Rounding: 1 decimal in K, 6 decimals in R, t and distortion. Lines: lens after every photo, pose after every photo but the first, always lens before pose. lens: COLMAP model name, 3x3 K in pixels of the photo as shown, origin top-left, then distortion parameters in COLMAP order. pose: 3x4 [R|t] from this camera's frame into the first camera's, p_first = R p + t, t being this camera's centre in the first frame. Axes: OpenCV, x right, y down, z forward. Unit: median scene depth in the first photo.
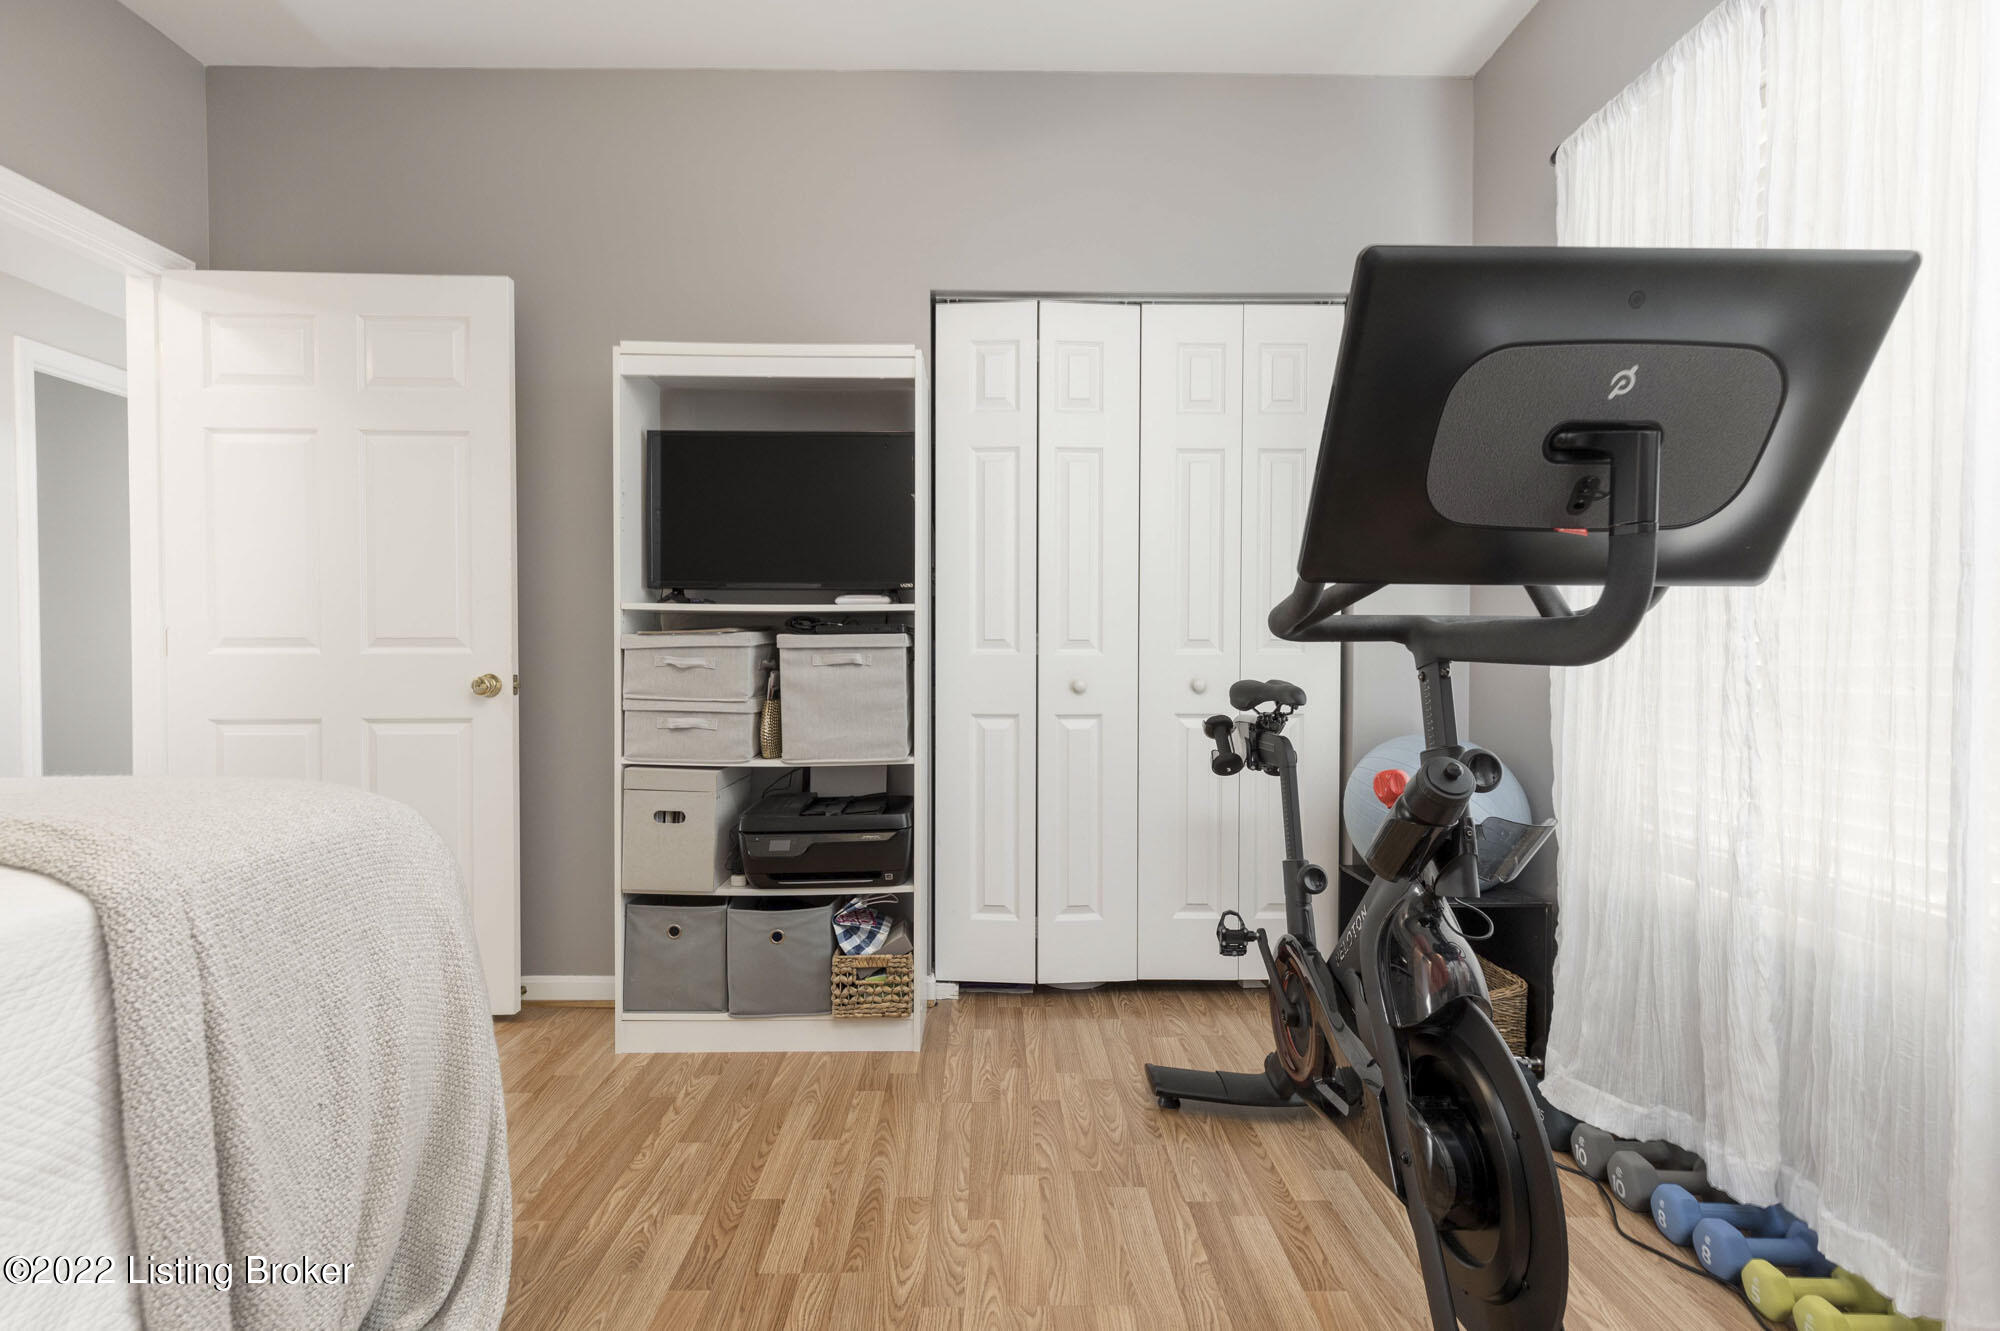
lens RADIAL K [[904.1, 0, 998.9], [0, 904.1, 673.7], [0, 0, 1]] dist [-0.000958, -0.000270]
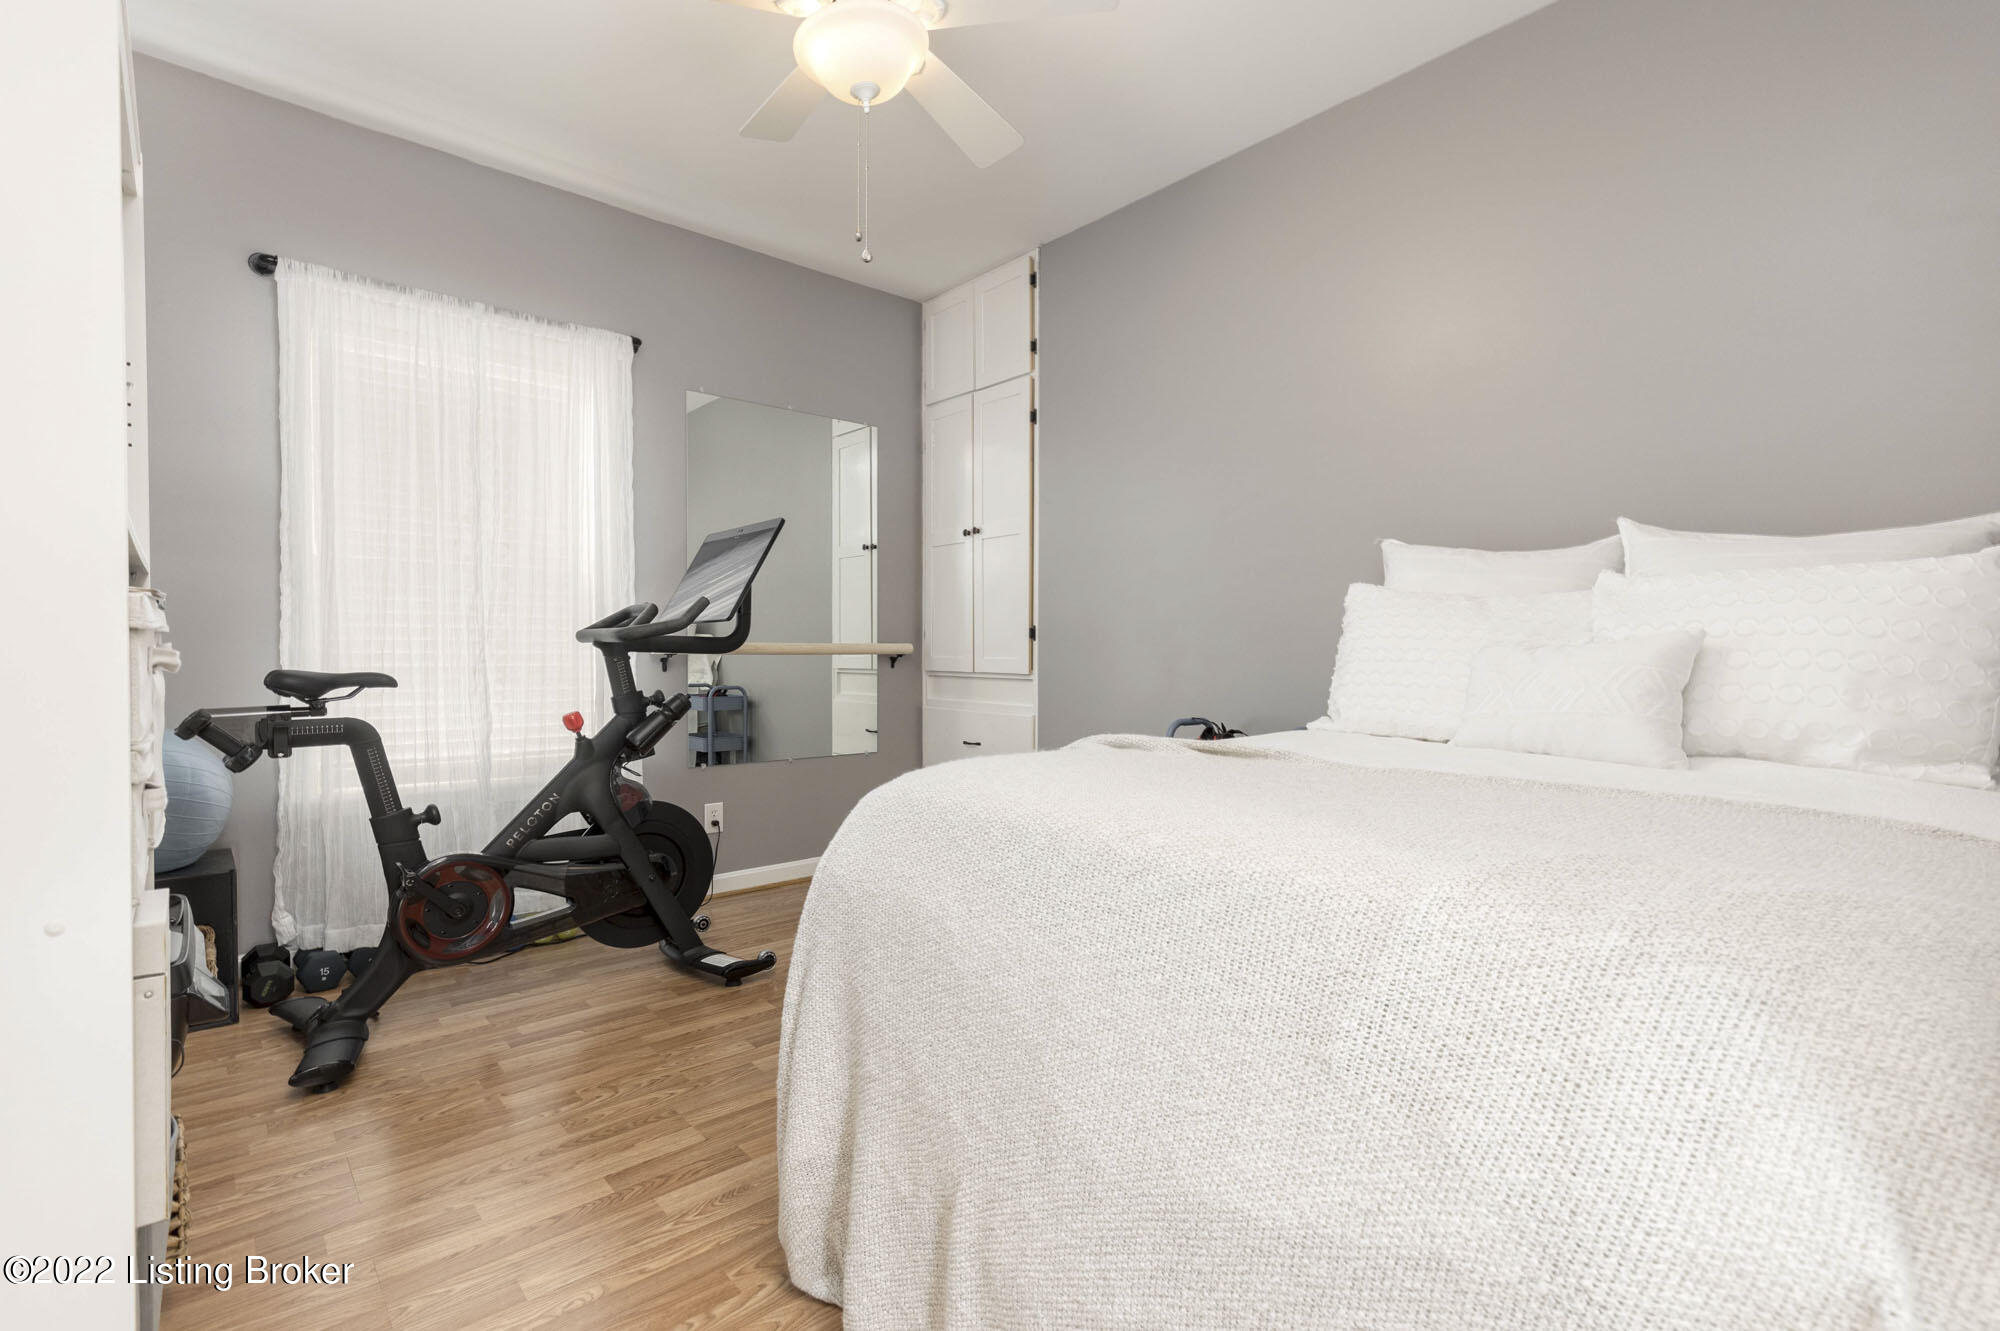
lens RADIAL K [[904.1, 0, 998.9], [0, 904.1, 673.7], [0, 0, 1]] dist [-0.000958, -0.000270]
pose [[-0.646004, -0.021458, 0.763032, -1.372715], [0.007205, 0.999389, 0.034205, -0.022659], [-0.763300, 0.027595, -0.645455, 1.378815]]
